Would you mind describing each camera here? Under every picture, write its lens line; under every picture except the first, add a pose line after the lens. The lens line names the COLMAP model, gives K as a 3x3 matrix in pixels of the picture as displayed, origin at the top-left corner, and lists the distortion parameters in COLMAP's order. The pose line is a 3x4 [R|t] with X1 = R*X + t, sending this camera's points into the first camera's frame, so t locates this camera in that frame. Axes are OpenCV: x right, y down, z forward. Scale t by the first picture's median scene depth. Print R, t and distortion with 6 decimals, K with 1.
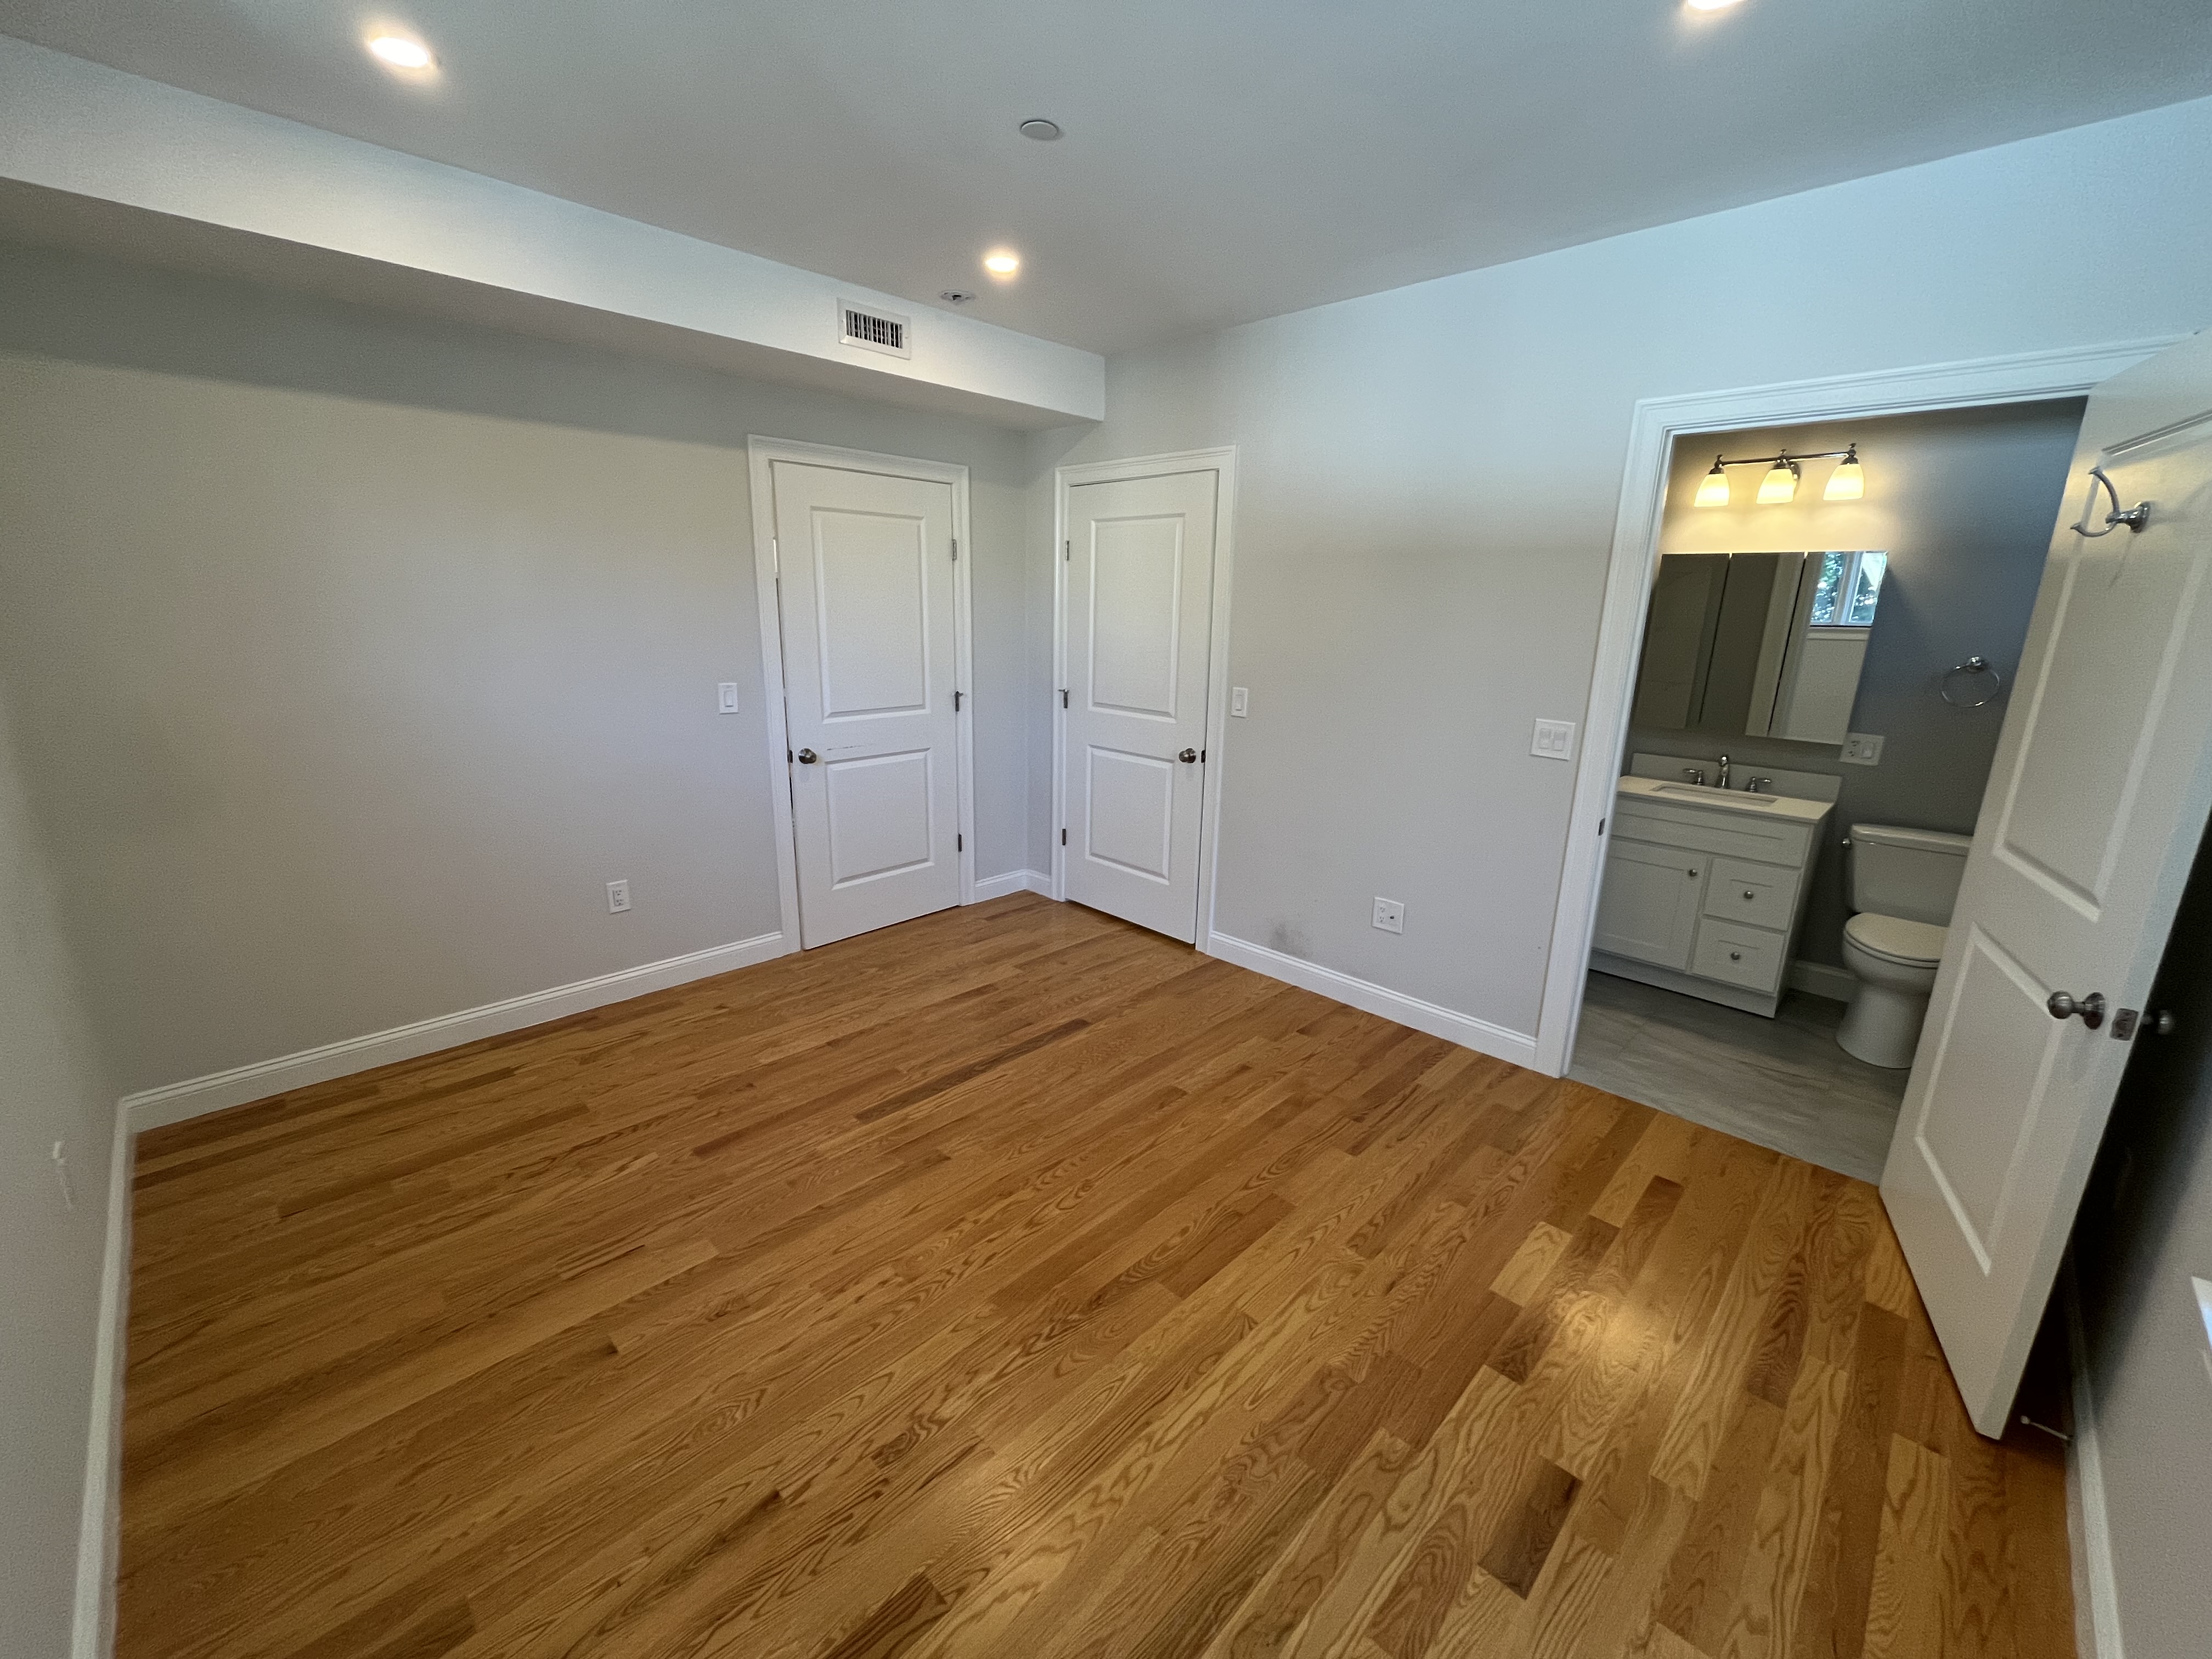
lens RADIAL K [[892.0, 0, 1098.7], [0, 892.0, 823.1], [0, 0, 1]] dist [-0.003618, -0.000533]
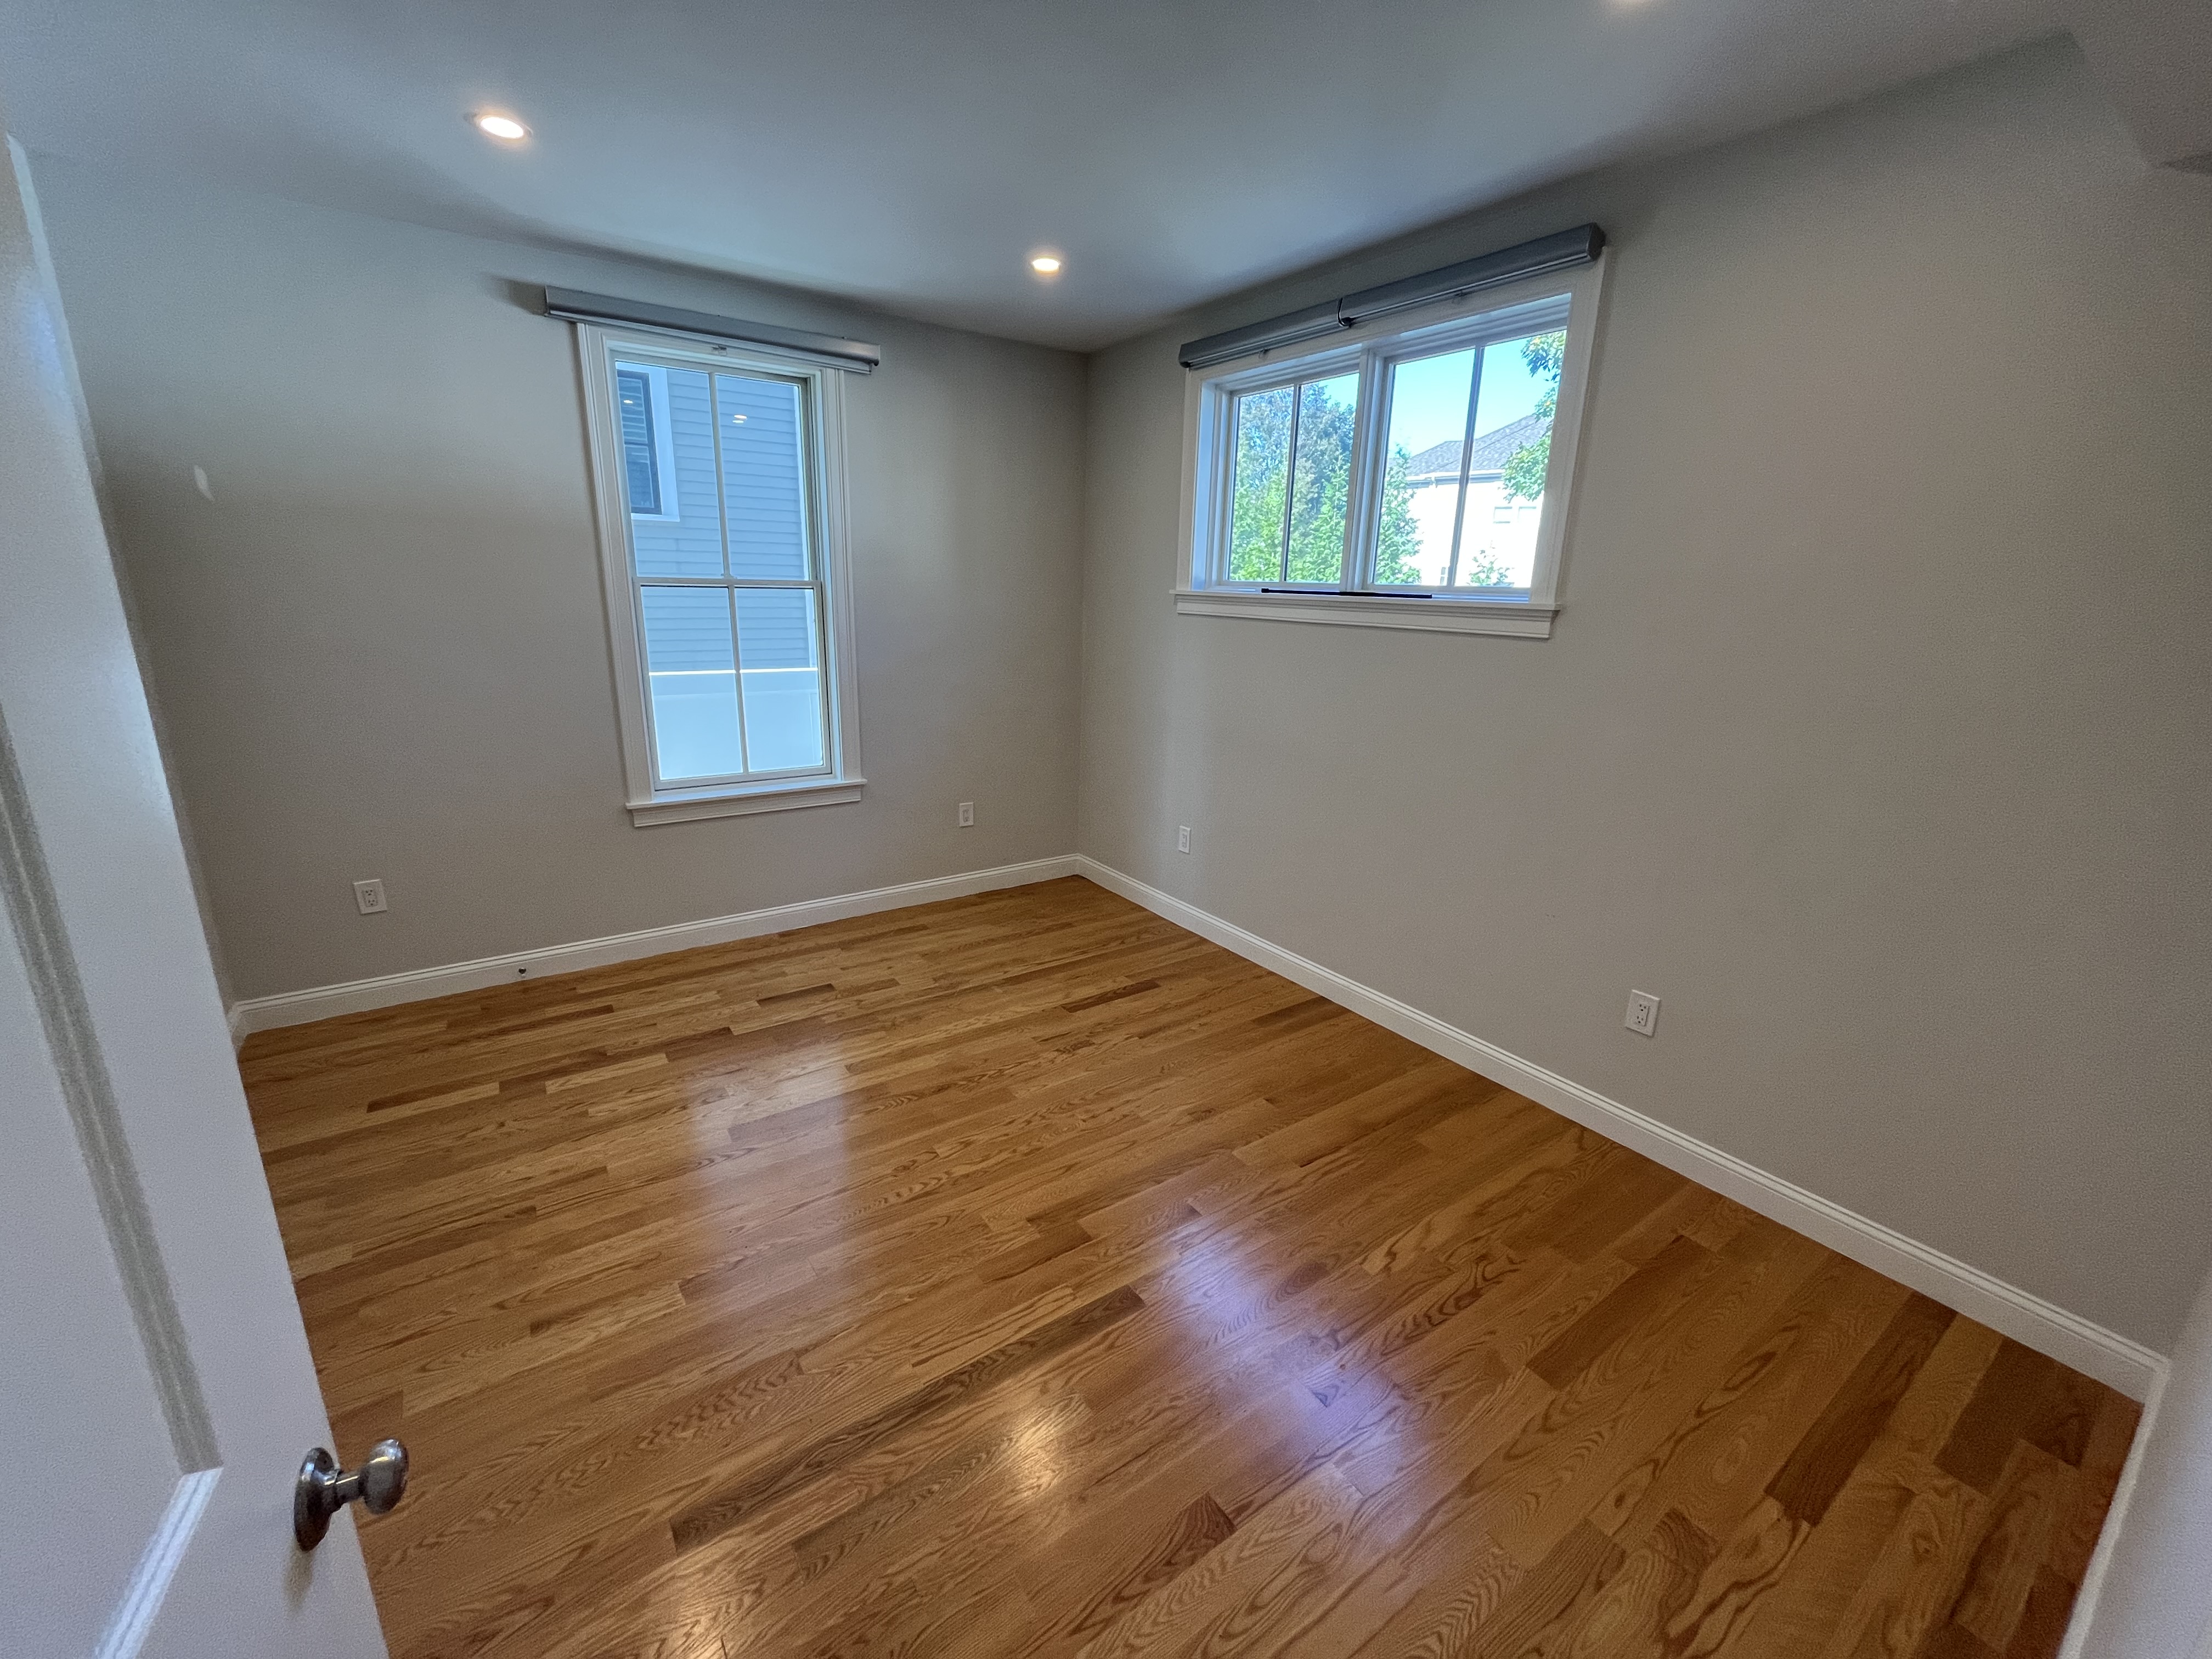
lens RADIAL K [[892.0, 0, 1098.7], [0, 892.0, 823.1], [0, 0, 1]] dist [-0.003618, -0.000533]
pose [[-0.981045, -0.094133, 0.169383, -0.388966], [-0.000548, 0.875433, 0.483340, -0.441685], [-0.193781, 0.474085, -0.858890, 1.736404]]
